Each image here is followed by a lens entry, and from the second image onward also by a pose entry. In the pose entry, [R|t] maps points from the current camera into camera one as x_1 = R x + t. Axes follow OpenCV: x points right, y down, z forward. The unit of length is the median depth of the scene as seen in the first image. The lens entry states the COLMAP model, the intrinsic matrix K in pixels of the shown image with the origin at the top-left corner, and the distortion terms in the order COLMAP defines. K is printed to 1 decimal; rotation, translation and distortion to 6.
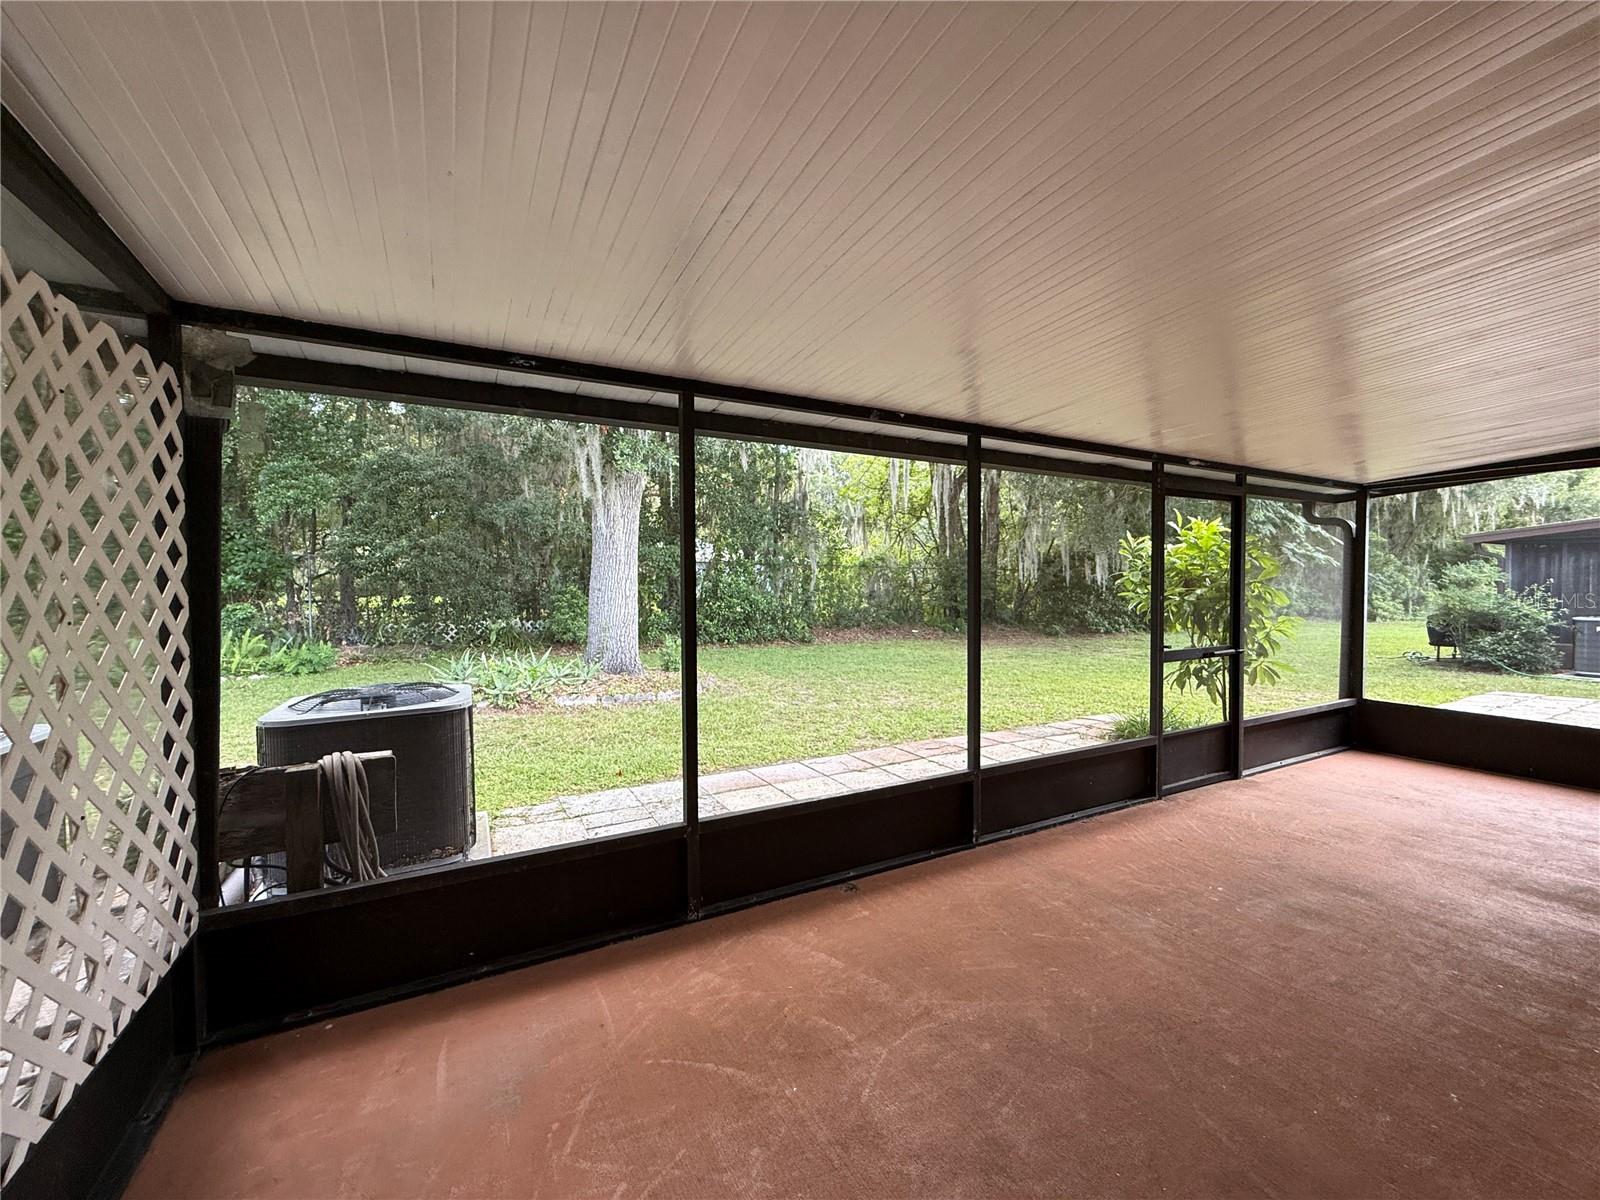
lens RADIAL K [[635.1, 0, 790.7], [0, 635.1, 594.3], [0, 0, 1]] dist [-0.004514, -0.000288]
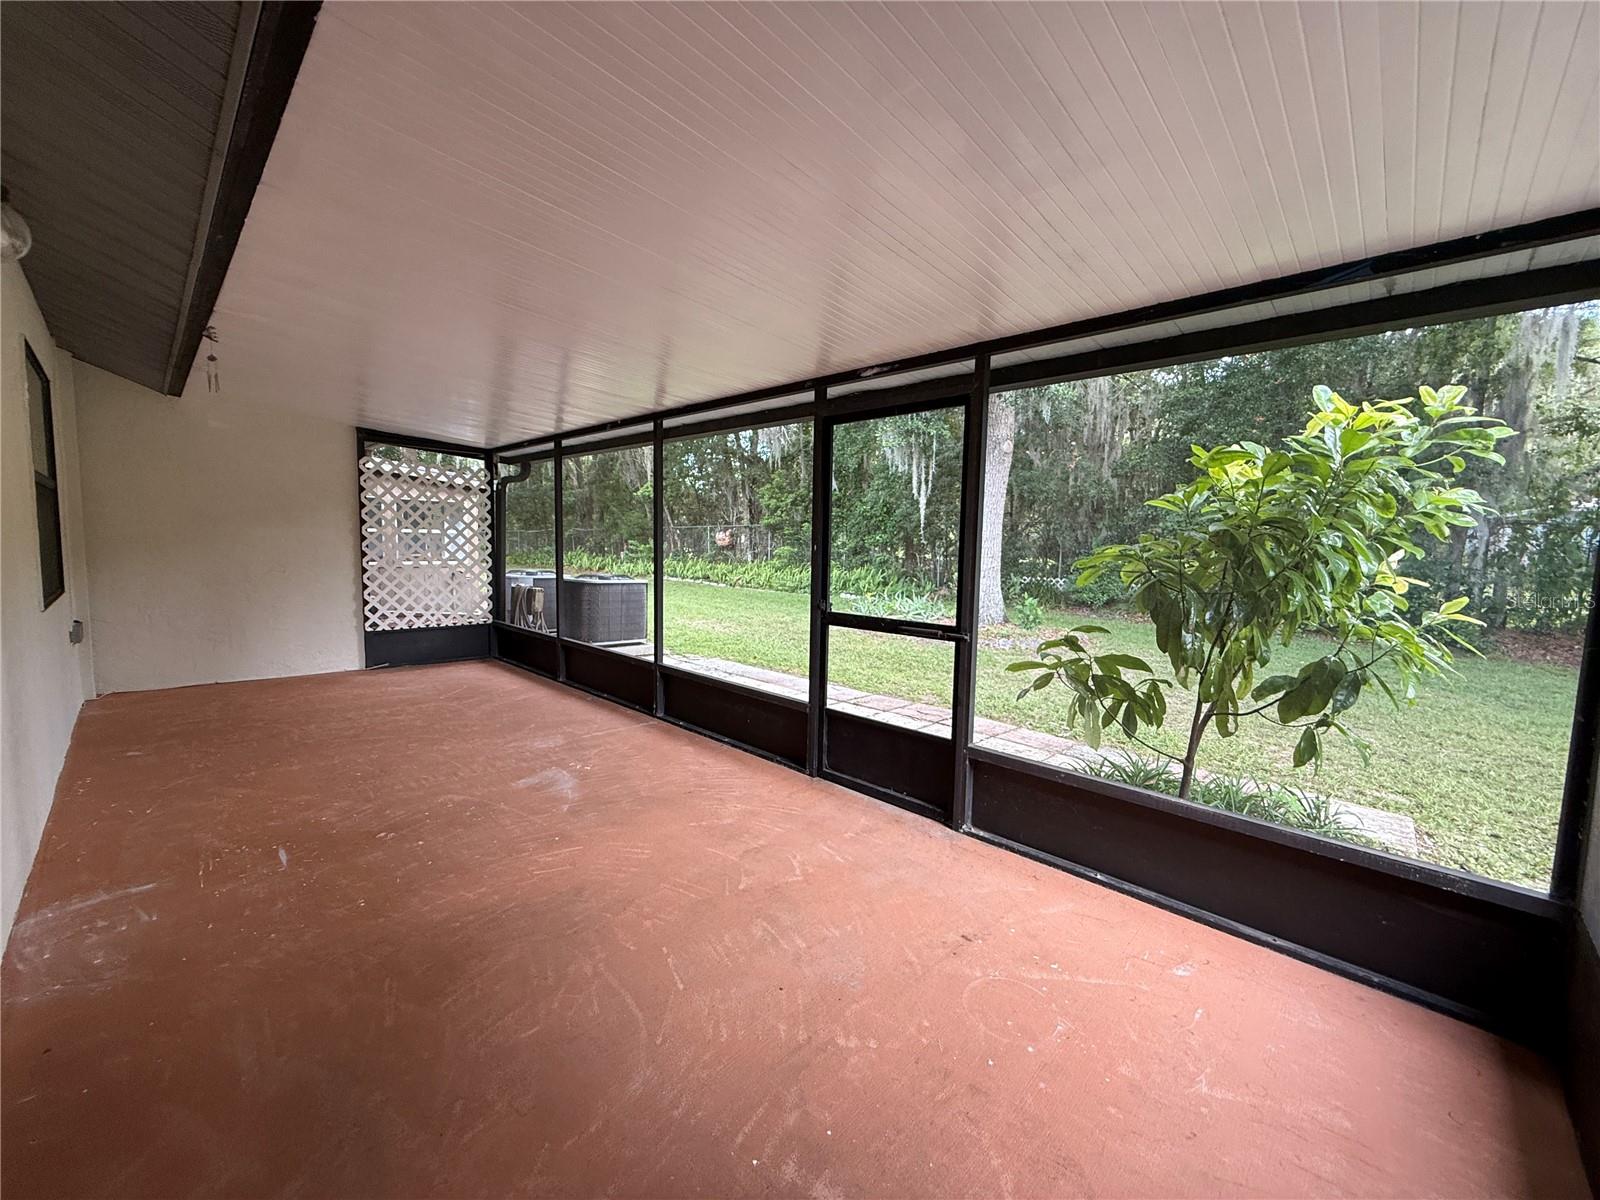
lens RADIAL K [[635.1, 0, 788.8], [0, 635.1, 601.3], [0, 0, 1]] dist [-0.004514, -0.000288]
pose [[0.302858, 0.102477, -0.947510, 1.590024], [-0.038366, 0.994707, 0.095318, -0.005149], [0.952263, 0.007485, 0.305187, 0.797289]]
